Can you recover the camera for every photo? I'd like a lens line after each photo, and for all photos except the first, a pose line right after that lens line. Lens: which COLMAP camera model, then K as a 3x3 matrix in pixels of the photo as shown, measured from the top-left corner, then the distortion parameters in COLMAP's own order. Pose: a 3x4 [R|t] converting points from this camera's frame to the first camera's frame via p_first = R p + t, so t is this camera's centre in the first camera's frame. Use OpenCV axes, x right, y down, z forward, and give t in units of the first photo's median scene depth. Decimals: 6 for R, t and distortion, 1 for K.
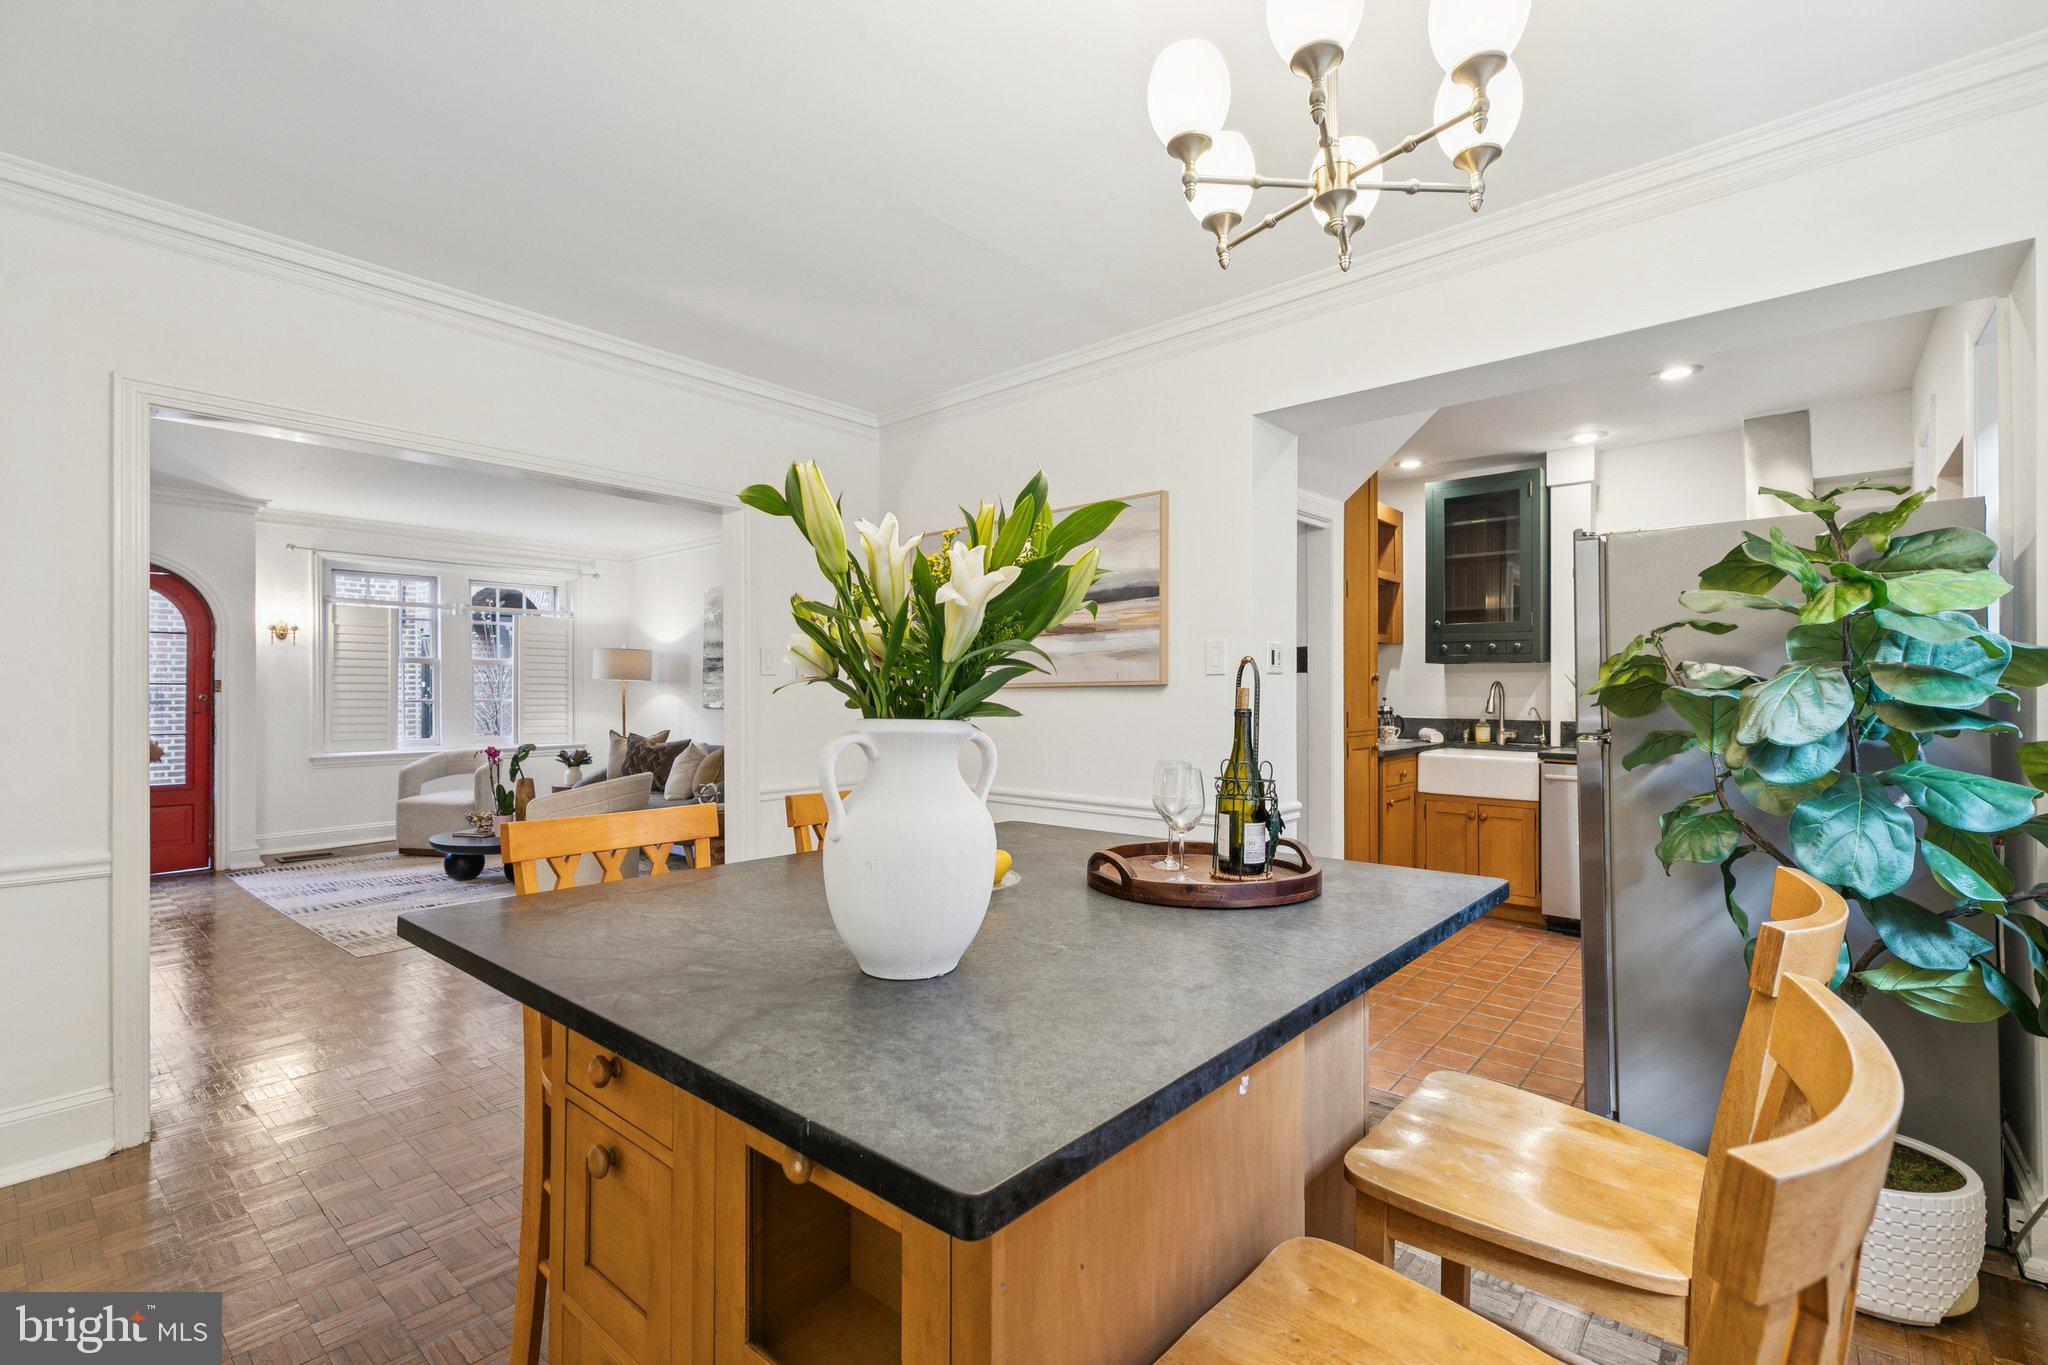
lens RADIAL K [[922.9, 0, 1064.4], [0, 922.9, 666.4], [0, 0, 1]] dist [0.009384, -0.001419]
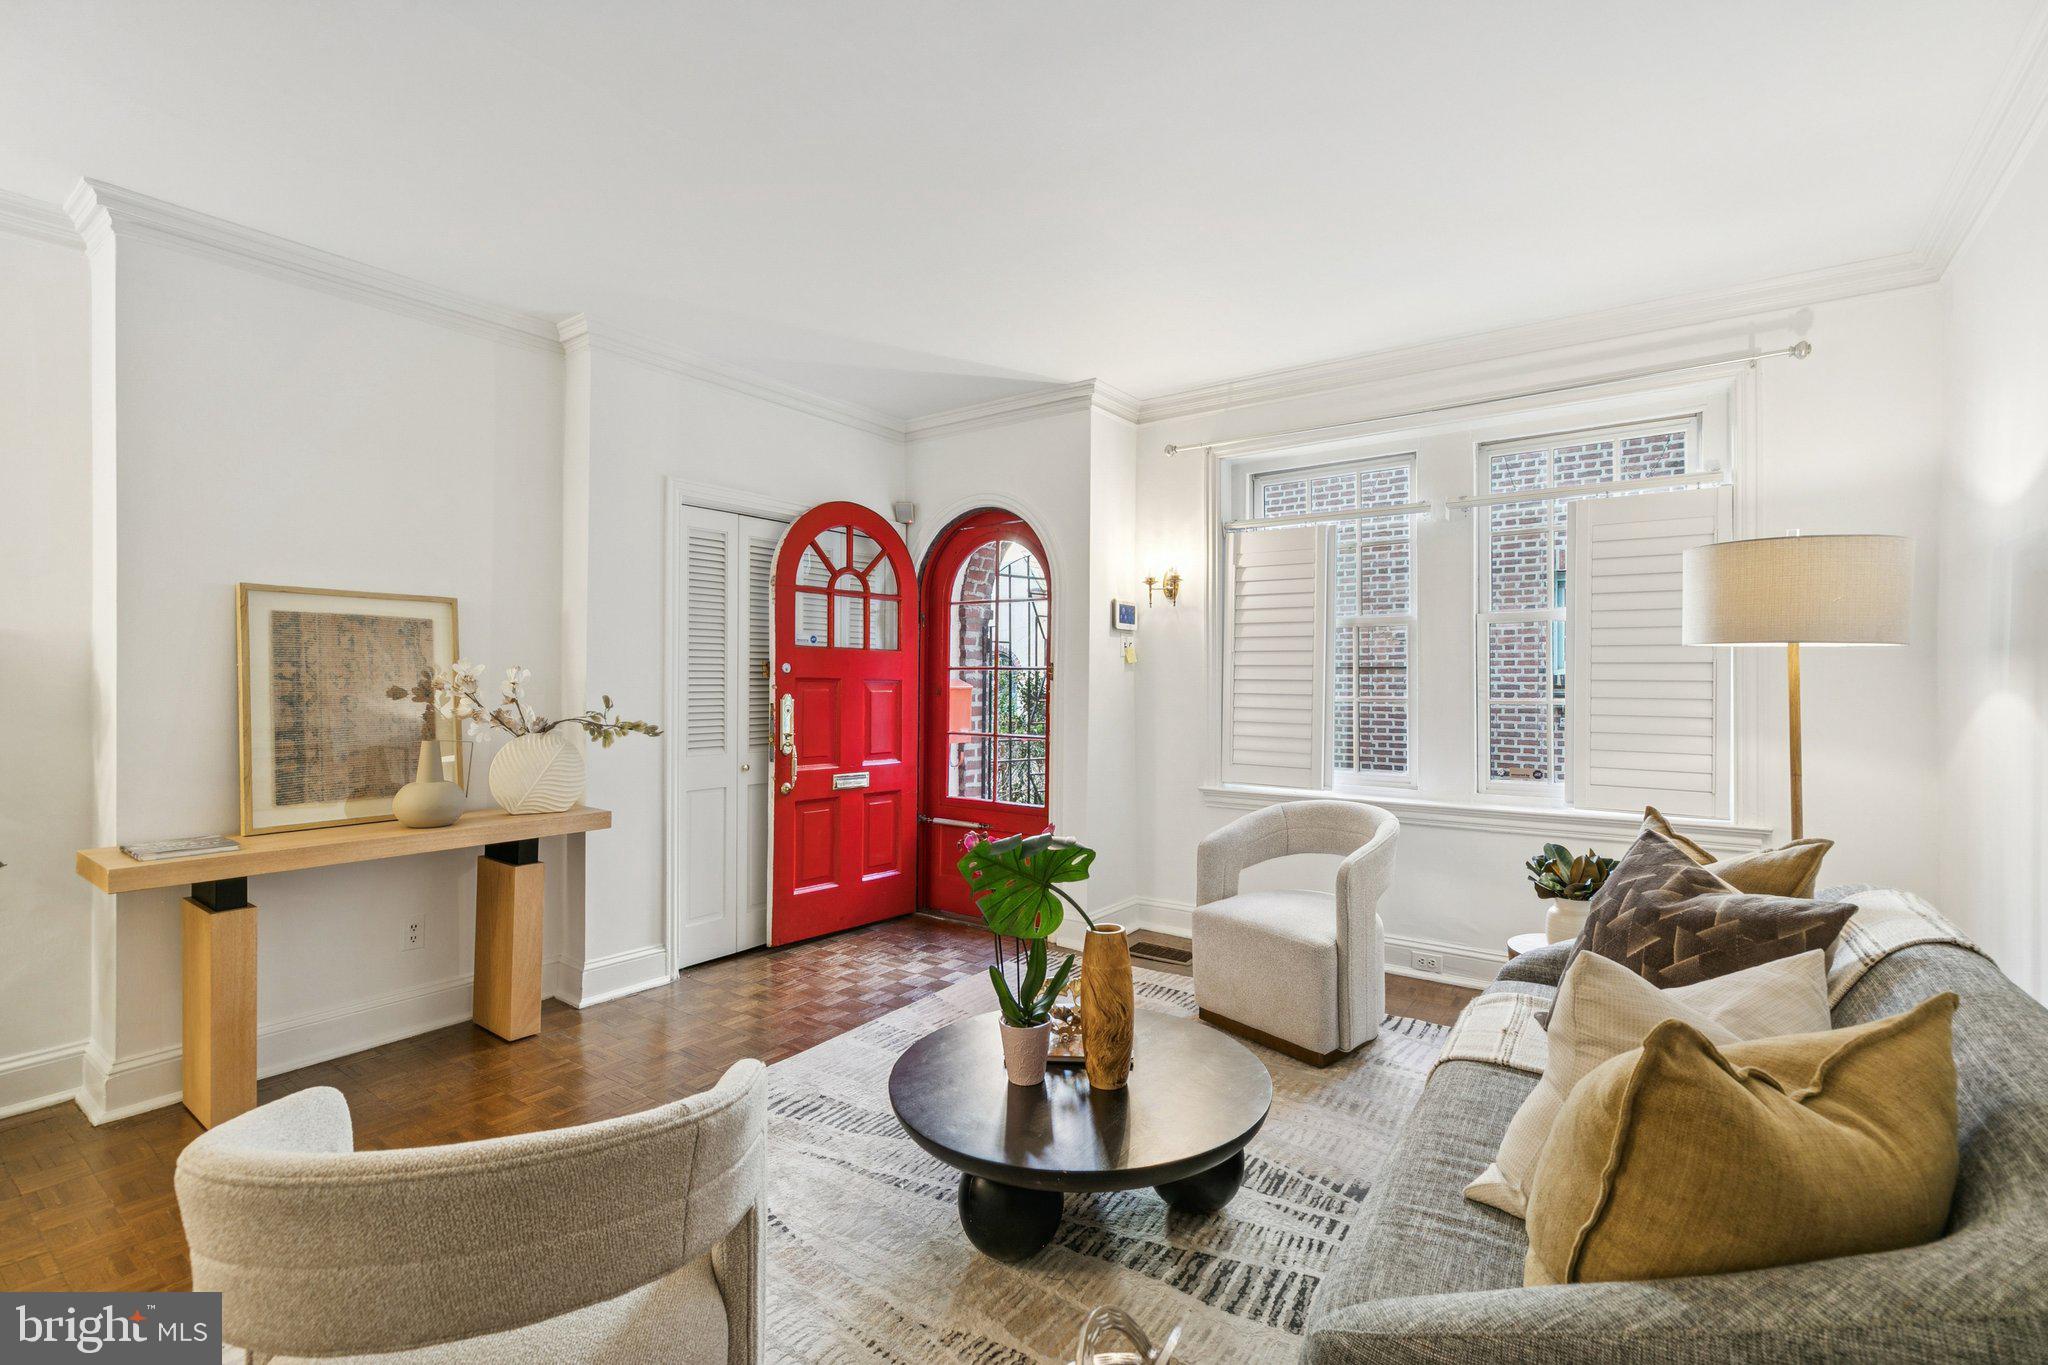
lens RADIAL K [[922.9, 0, 1018.5], [0, 922.9, 682.9], [0, 0, 1]] dist [0.009384, -0.001419]
pose [[0.054356, 0.004215, -0.998513, -0.303970], [0.023028, 0.999720, 0.005474, 0.032506], [0.998256, -0.023291, 0.054243, 1.210479]]
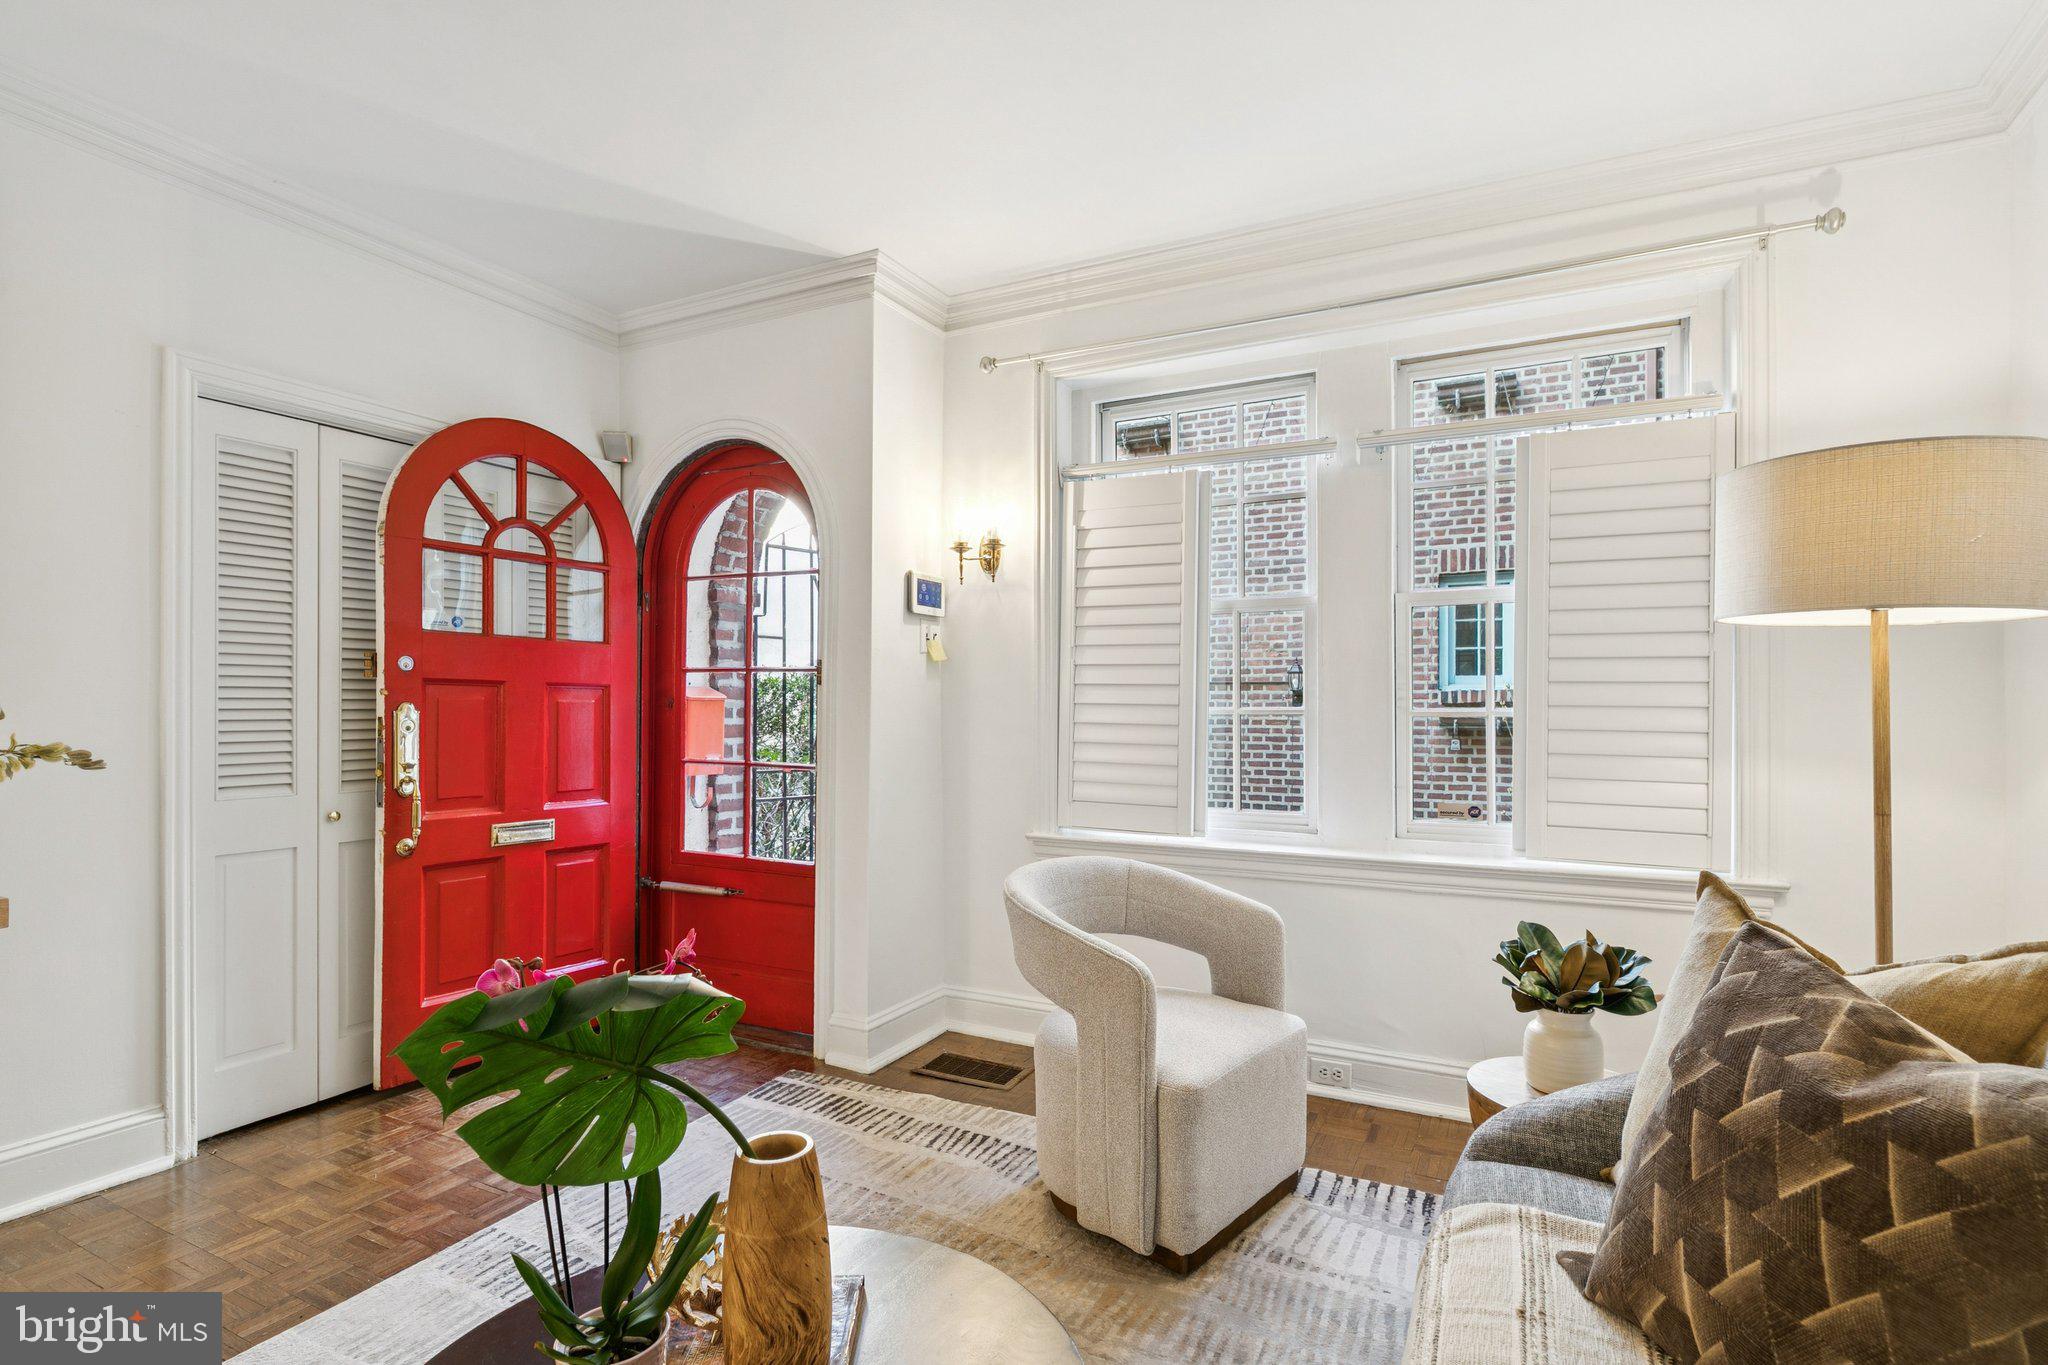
lens RADIAL K [[1003.0, 0, 1009.3], [0, 1003.0, 711.7], [0, 0, 1]] dist [-0.002627, 0.000224]
pose [[0.190709, 0.009513, -0.981601, -0.496543], [0.021634, 0.999669, 0.013892, 0.046817], [0.981408, -0.023885, 0.190440, 1.285148]]
